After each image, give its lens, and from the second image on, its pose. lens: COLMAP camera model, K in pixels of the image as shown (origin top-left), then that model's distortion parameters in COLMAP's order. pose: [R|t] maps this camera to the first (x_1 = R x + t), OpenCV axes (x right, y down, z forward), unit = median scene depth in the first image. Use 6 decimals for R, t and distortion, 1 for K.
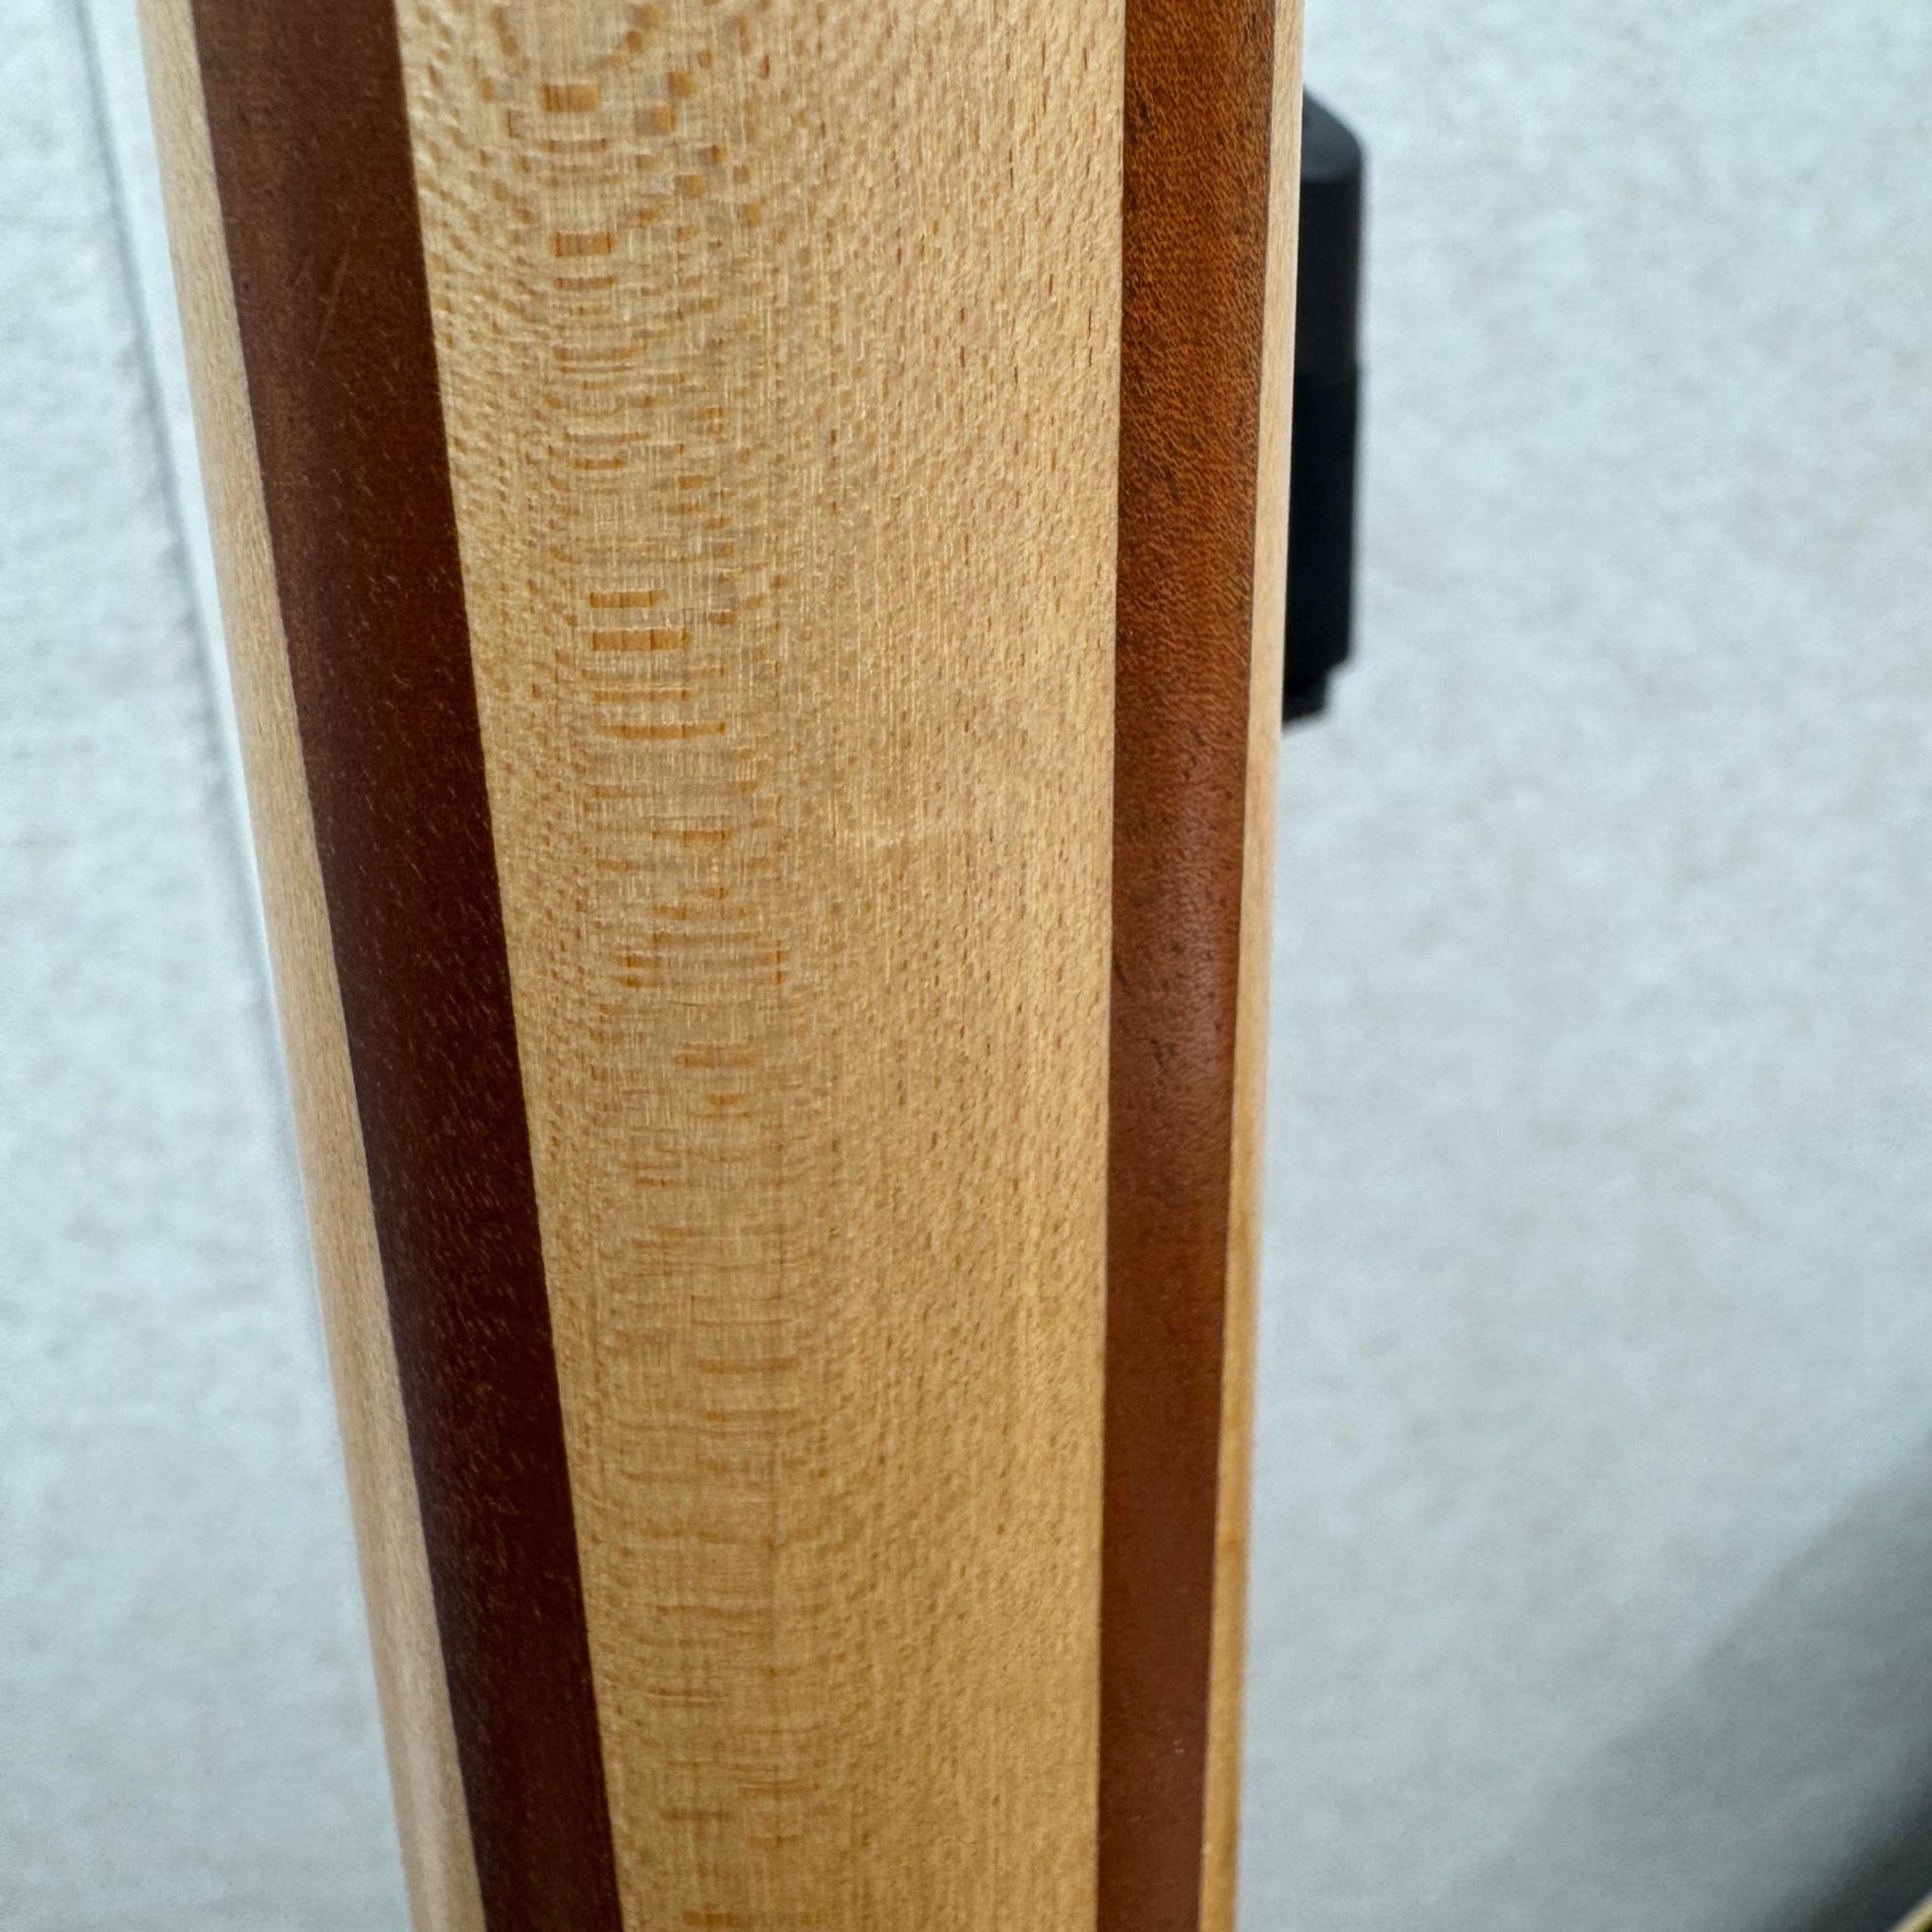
lens RADIAL K [[1923.9, 0, 966.0], [0, 1923.9, 966.0], [0, 0, 1]] dist [-0.005960, -0.031864]
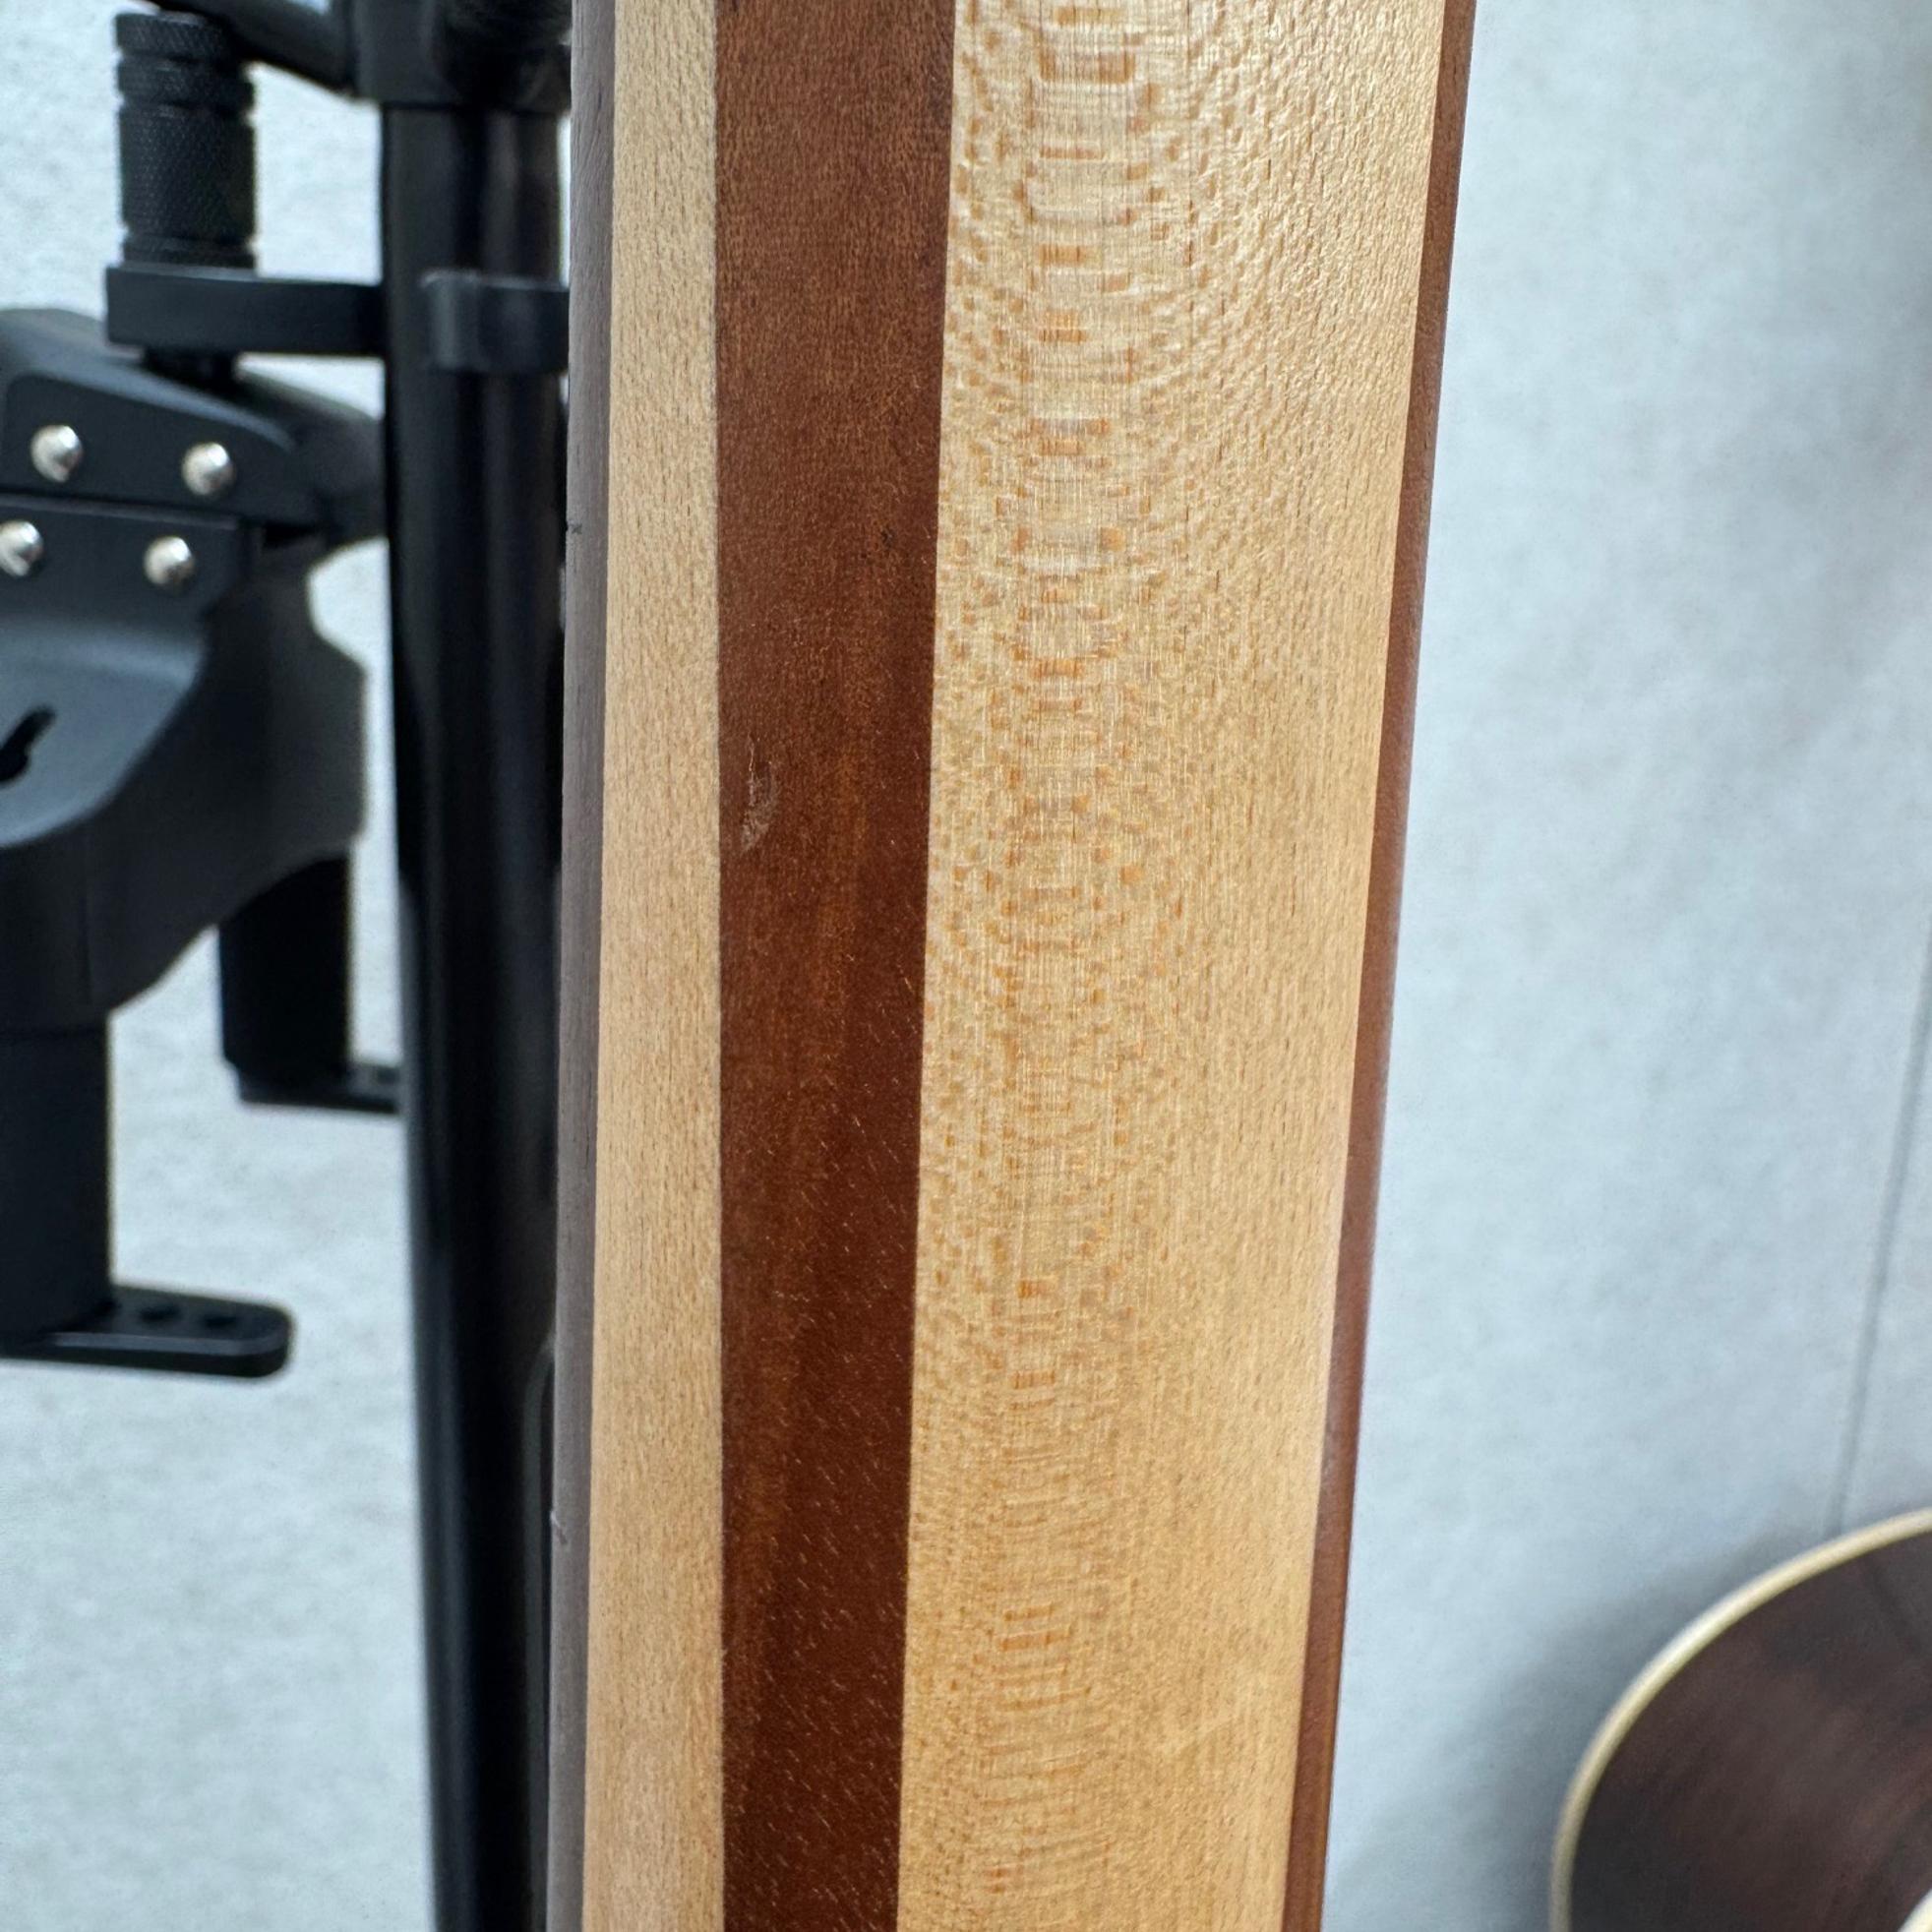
lens RADIAL K [[1908.7, 0, 966.0], [0, 1908.7, 966.0], [0, 0, 1]] dist [-0.003324, -0.002771]
pose [[0.949773, -0.028196, 0.311667, -0.613304], [0.079122, 0.985211, -0.151986, -0.431265], [-0.302772, 0.169012, 0.937957, -0.281762]]
